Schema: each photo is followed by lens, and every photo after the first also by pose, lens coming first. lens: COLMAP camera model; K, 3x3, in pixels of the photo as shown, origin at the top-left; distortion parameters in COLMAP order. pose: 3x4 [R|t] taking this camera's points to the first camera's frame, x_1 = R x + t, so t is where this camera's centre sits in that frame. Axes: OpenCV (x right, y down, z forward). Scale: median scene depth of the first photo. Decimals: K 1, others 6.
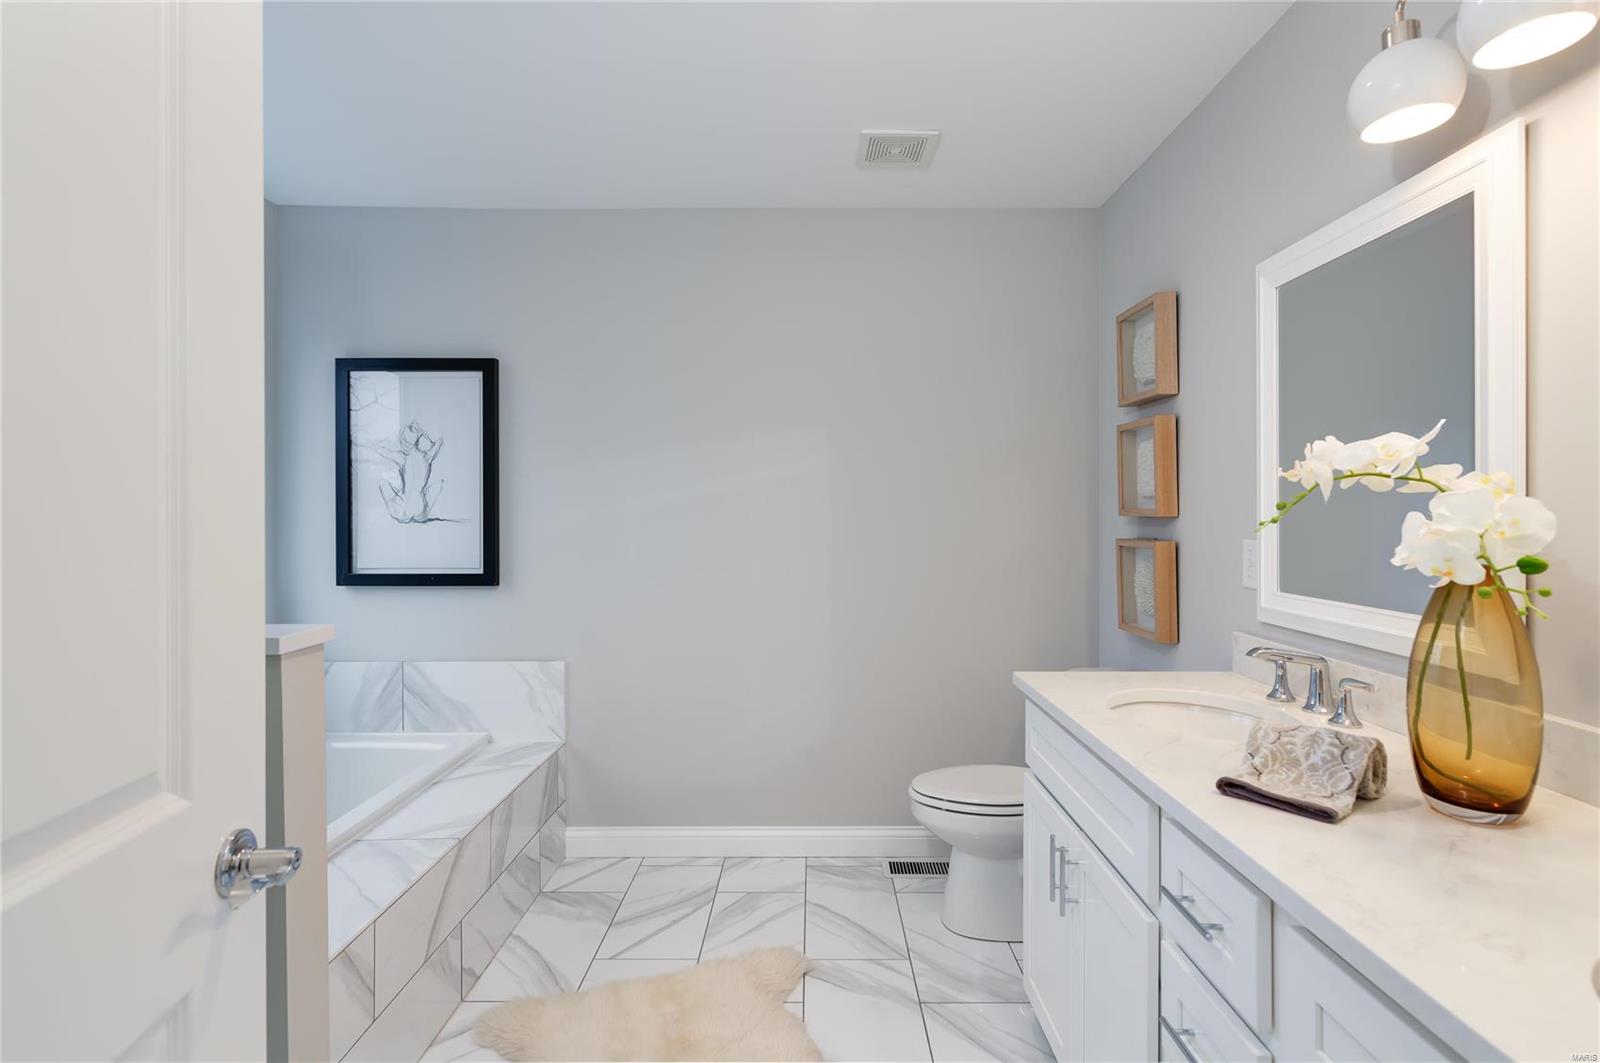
lens RADIAL K [[786.4, 0, 808.7], [0, 786.4, 517.0], [0, 0, 1]] dist [0.000234, -0.000260]
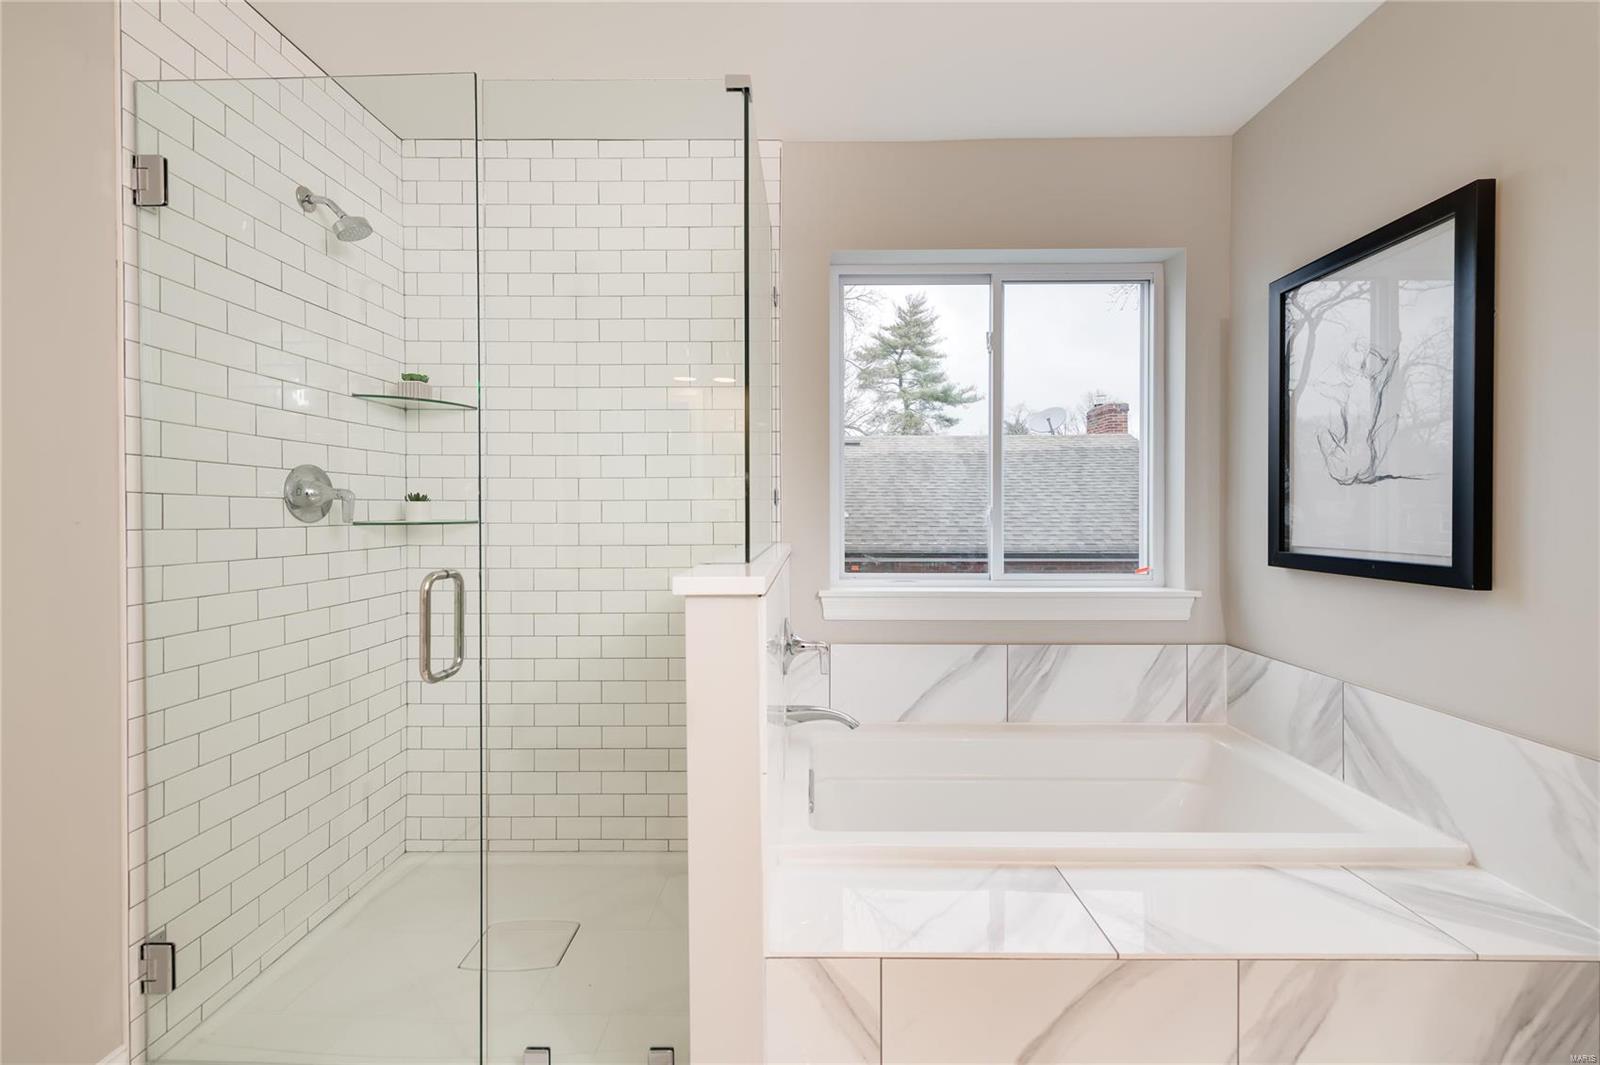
lens RADIAL K [[634.7, 0, 806.1], [0, 634.7, 516.9], [0, 0, 1]] dist [-0.000174, 0.000032]
pose [[-0.003845, 0.008363, -0.999958, 0.052339], [-0.002541, 0.999962, 0.008373, 0.032791], [0.999989, 0.002573, -0.003824, 0.521915]]
